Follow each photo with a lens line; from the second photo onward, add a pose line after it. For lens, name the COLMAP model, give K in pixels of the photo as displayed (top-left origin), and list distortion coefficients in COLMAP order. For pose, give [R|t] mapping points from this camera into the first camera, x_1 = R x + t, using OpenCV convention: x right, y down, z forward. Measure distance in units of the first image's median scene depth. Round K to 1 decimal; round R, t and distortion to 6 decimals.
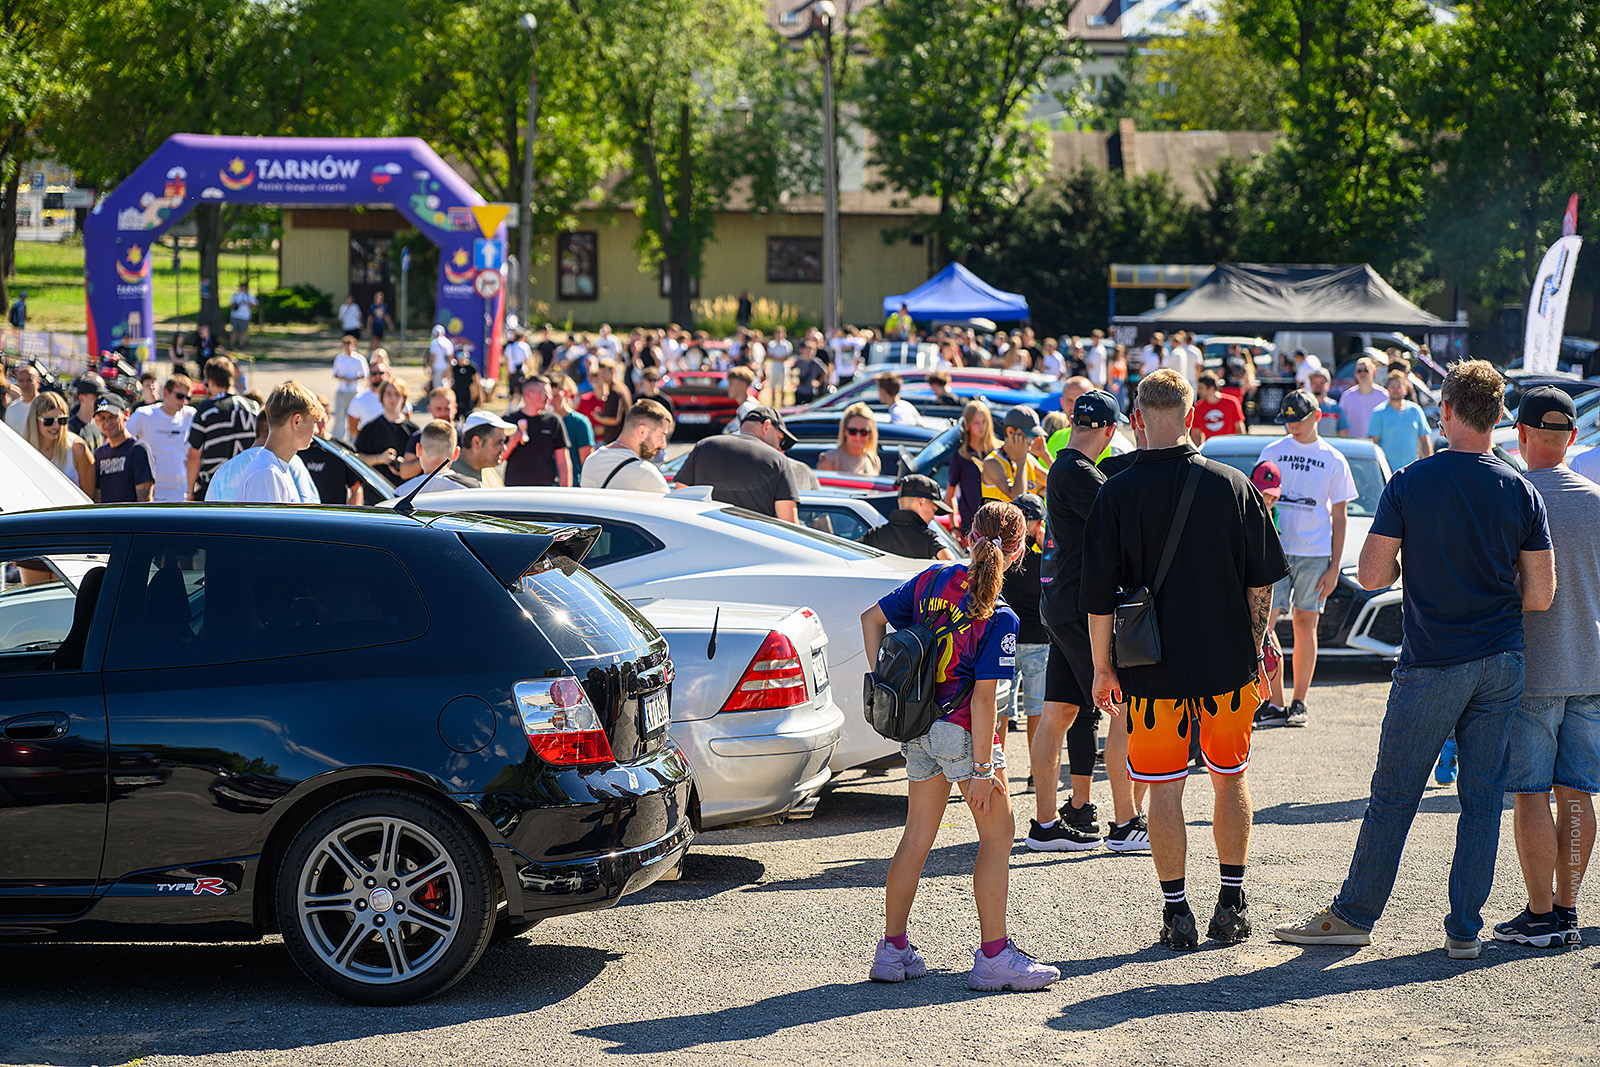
lens RADIAL K [[4527.4, 0, 799.1], [0, 4527.4, 535.7], [0, 0, 1]] dist [0.000181, 0.000000]
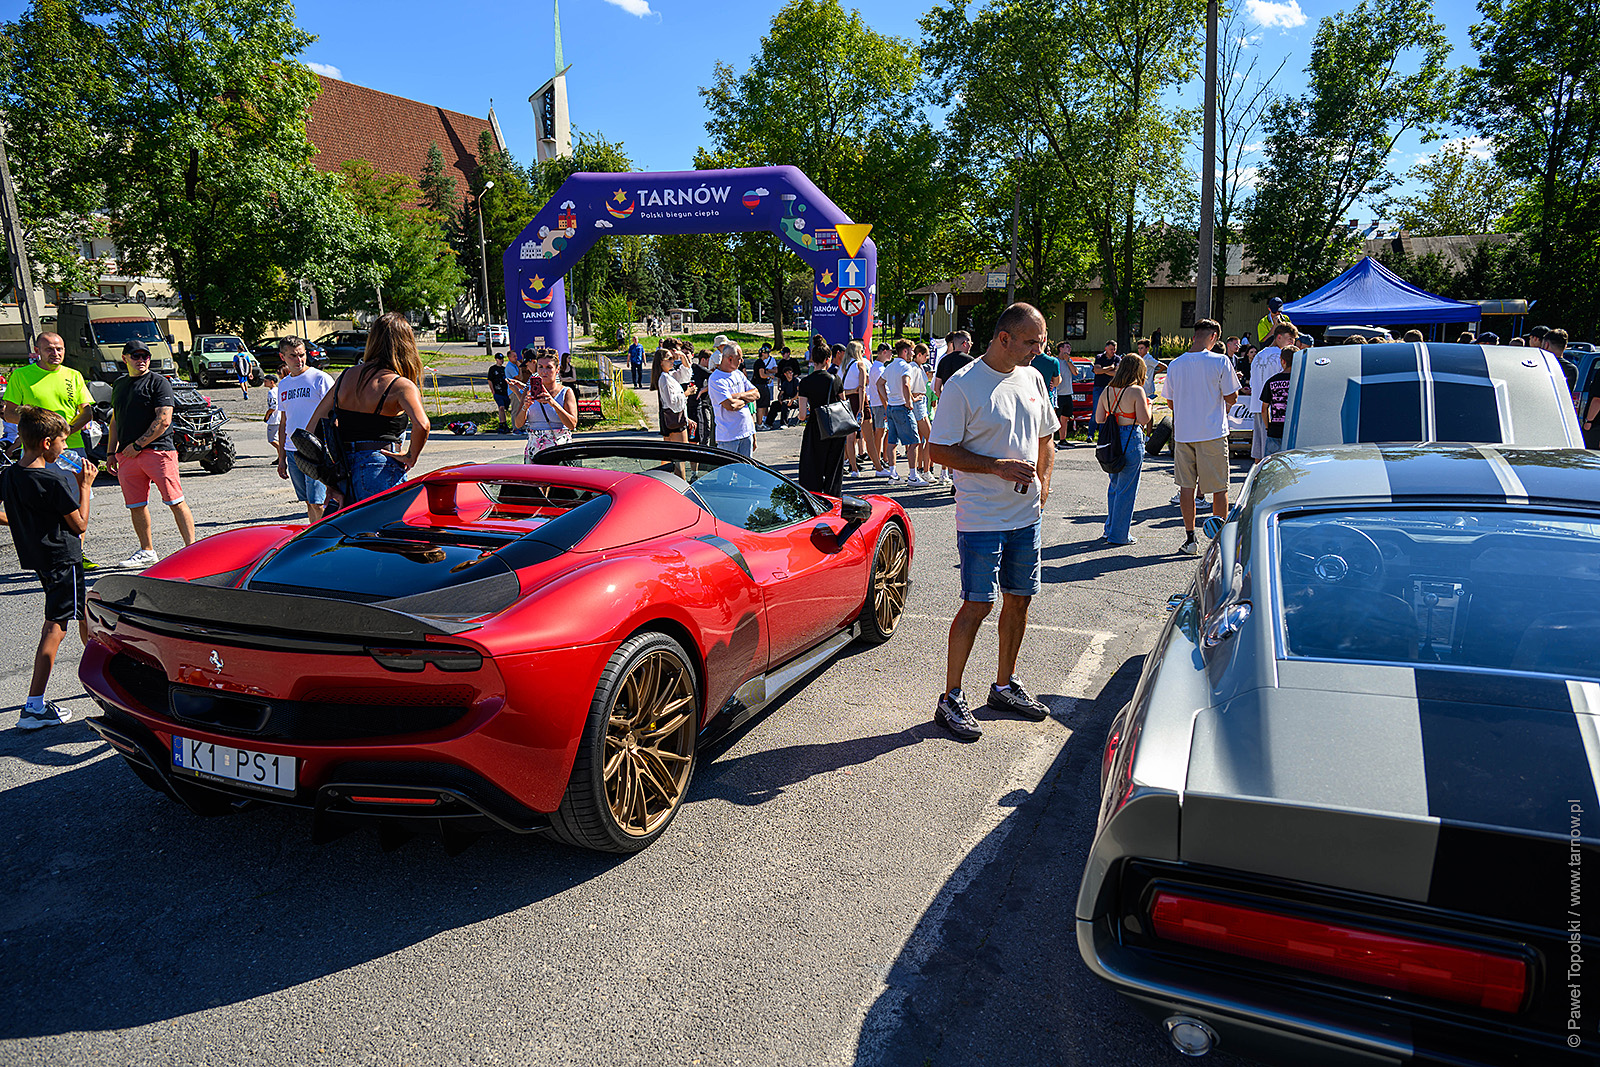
lens RADIAL K [[1066.4, 0, 792.9], [0, 1066.4, 540.1], [0, 0, 1]] dist [0.007465, -0.008458]
pose [[0.931622, 0.050232, -0.359940, 0.009408], [-0.006732, 0.992617, 0.121102, -0.031229], [0.363366, -0.110398, 0.925082, 0.764625]]
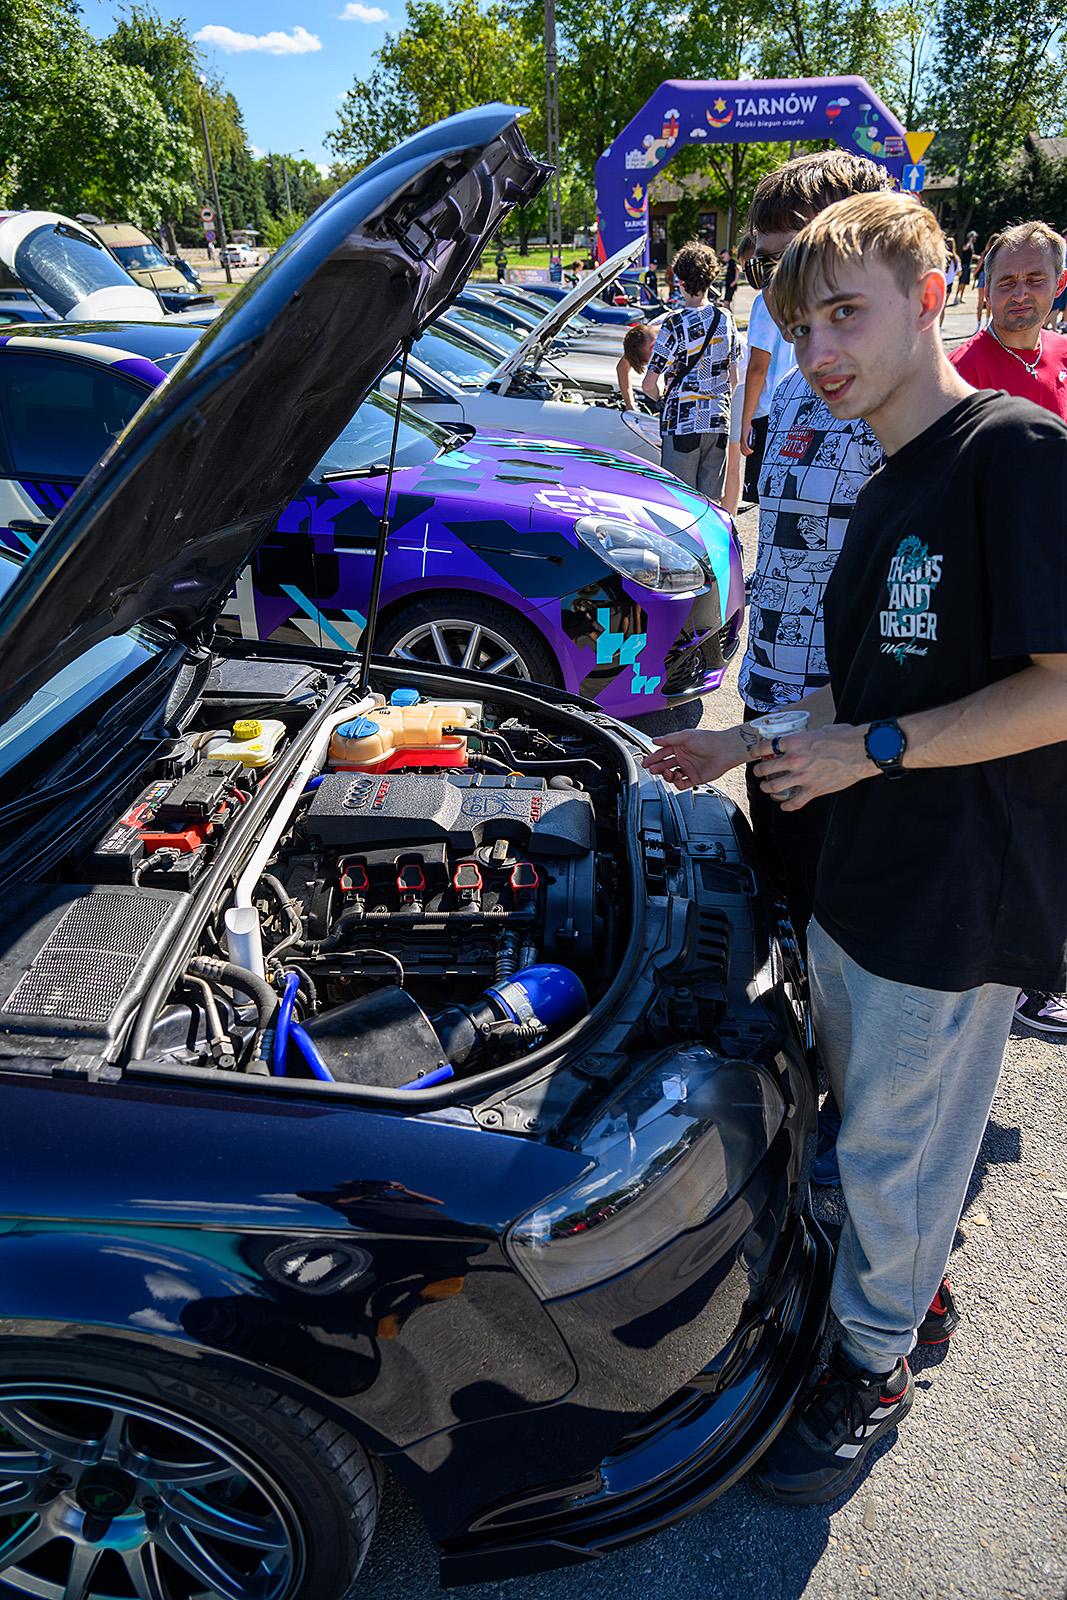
lens RADIAL K [[1066.4, 0, 544.7], [0, 1066.4, 805.9], [0, 0, 1]] dist [0.007465, -0.008458]
pose [[0.995631, -0.005686, -0.093204, -0.144268], [0.042454, 0.916582, 0.397587, -0.024536], [0.083168, -0.399806, 0.912819, 0.650506]]
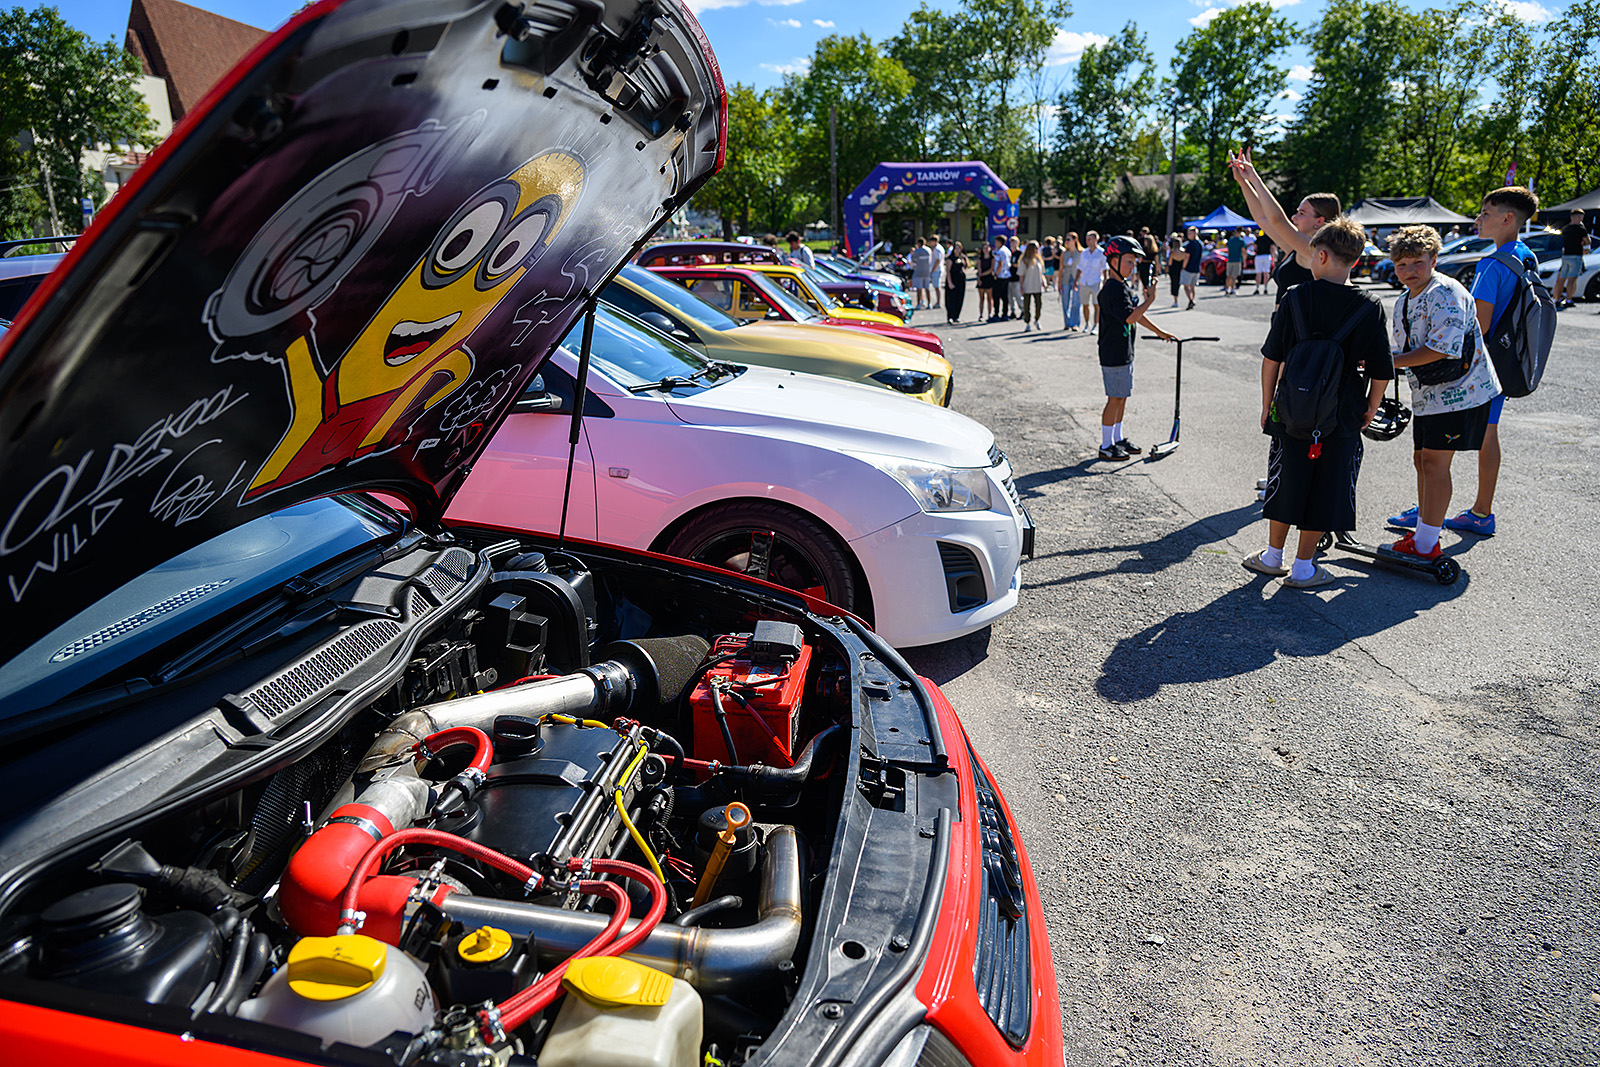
lens RADIAL K [[1066.4, 0, 802.9], [0, 1066.4, 526.6], [0, 0, 1]] dist [0.007465, -0.008458]
pose [[0.998261, -0.022534, -0.054468, -0.151885], [0.032558, 0.981082, 0.190834, -0.009964], [0.049137, -0.192275, 0.980110, 0.413850]]
